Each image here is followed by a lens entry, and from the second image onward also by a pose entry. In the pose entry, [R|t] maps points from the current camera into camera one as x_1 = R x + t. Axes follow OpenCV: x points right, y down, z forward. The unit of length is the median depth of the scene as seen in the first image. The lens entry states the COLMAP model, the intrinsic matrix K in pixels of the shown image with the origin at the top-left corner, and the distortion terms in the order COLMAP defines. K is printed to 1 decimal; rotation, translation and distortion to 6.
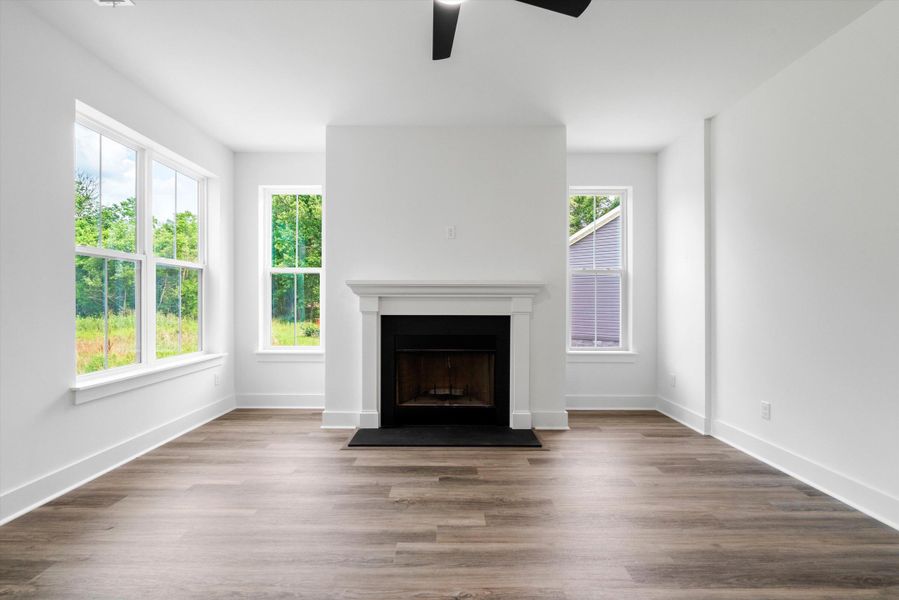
lens RADIAL K [[408.1, 0, 451.6], [0, 408.1, 301.0], [0, 0, 1]] dist [-0.003410, 0.001409]
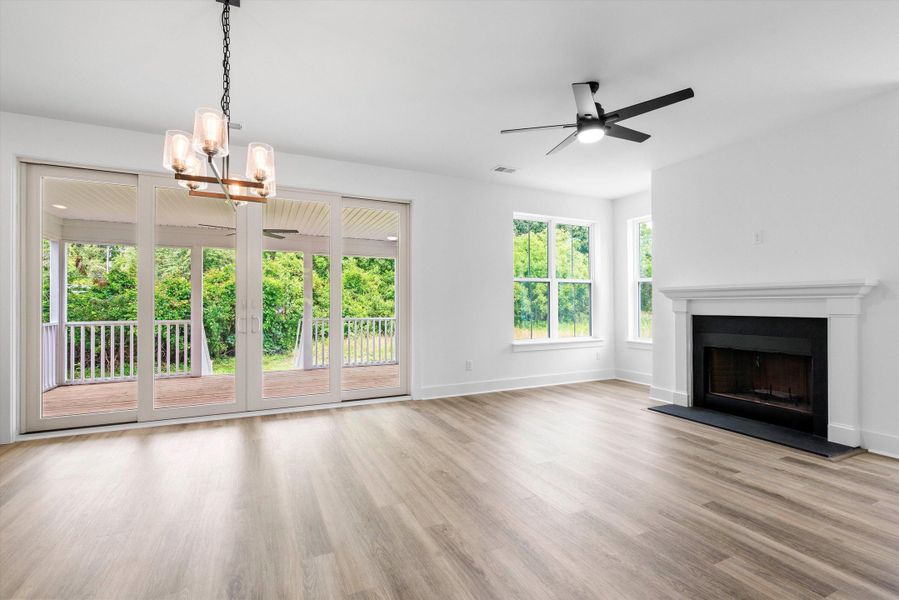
lens RADIAL K [[408.1, 0, 445.0], [0, 408.1, 301.3], [0, 0, 1]] dist [-0.003410, 0.001409]
pose [[0.427939, -0.007375, -0.903777, 0.612828], [0.003868, 0.999972, -0.006328, -0.000588], [0.903799, -0.000788, 0.427956, -0.179930]]
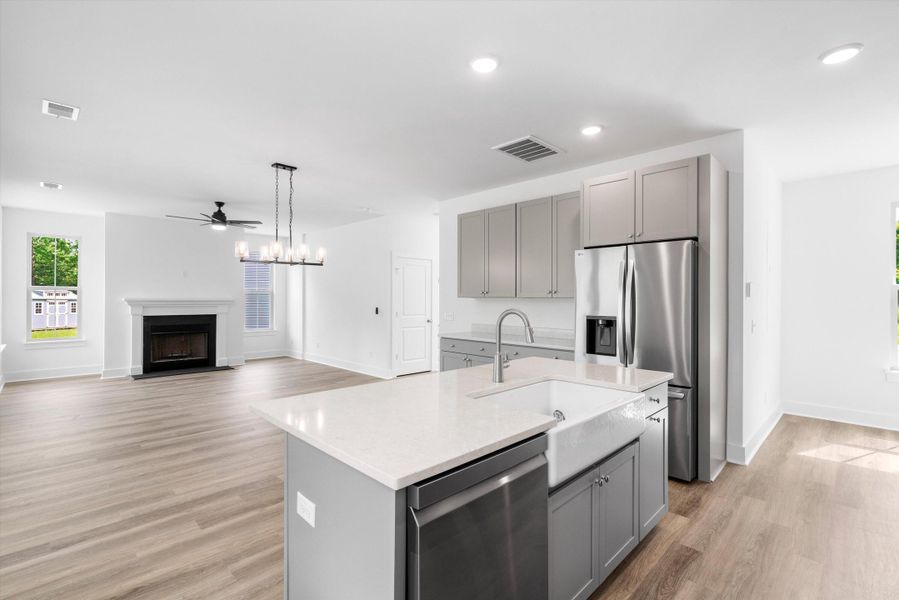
lens RADIAL K [[408.1, 0, 428.0], [0, 408.1, 295.0], [0, 0, 1]] dist [-0.003410, 0.001409]
pose [[0.750410, 0.003985, 0.660961, -0.441183], [0.002498, 0.999958, -0.008865, -0.043826], [-0.660968, 0.008304, 0.750368, -1.353778]]
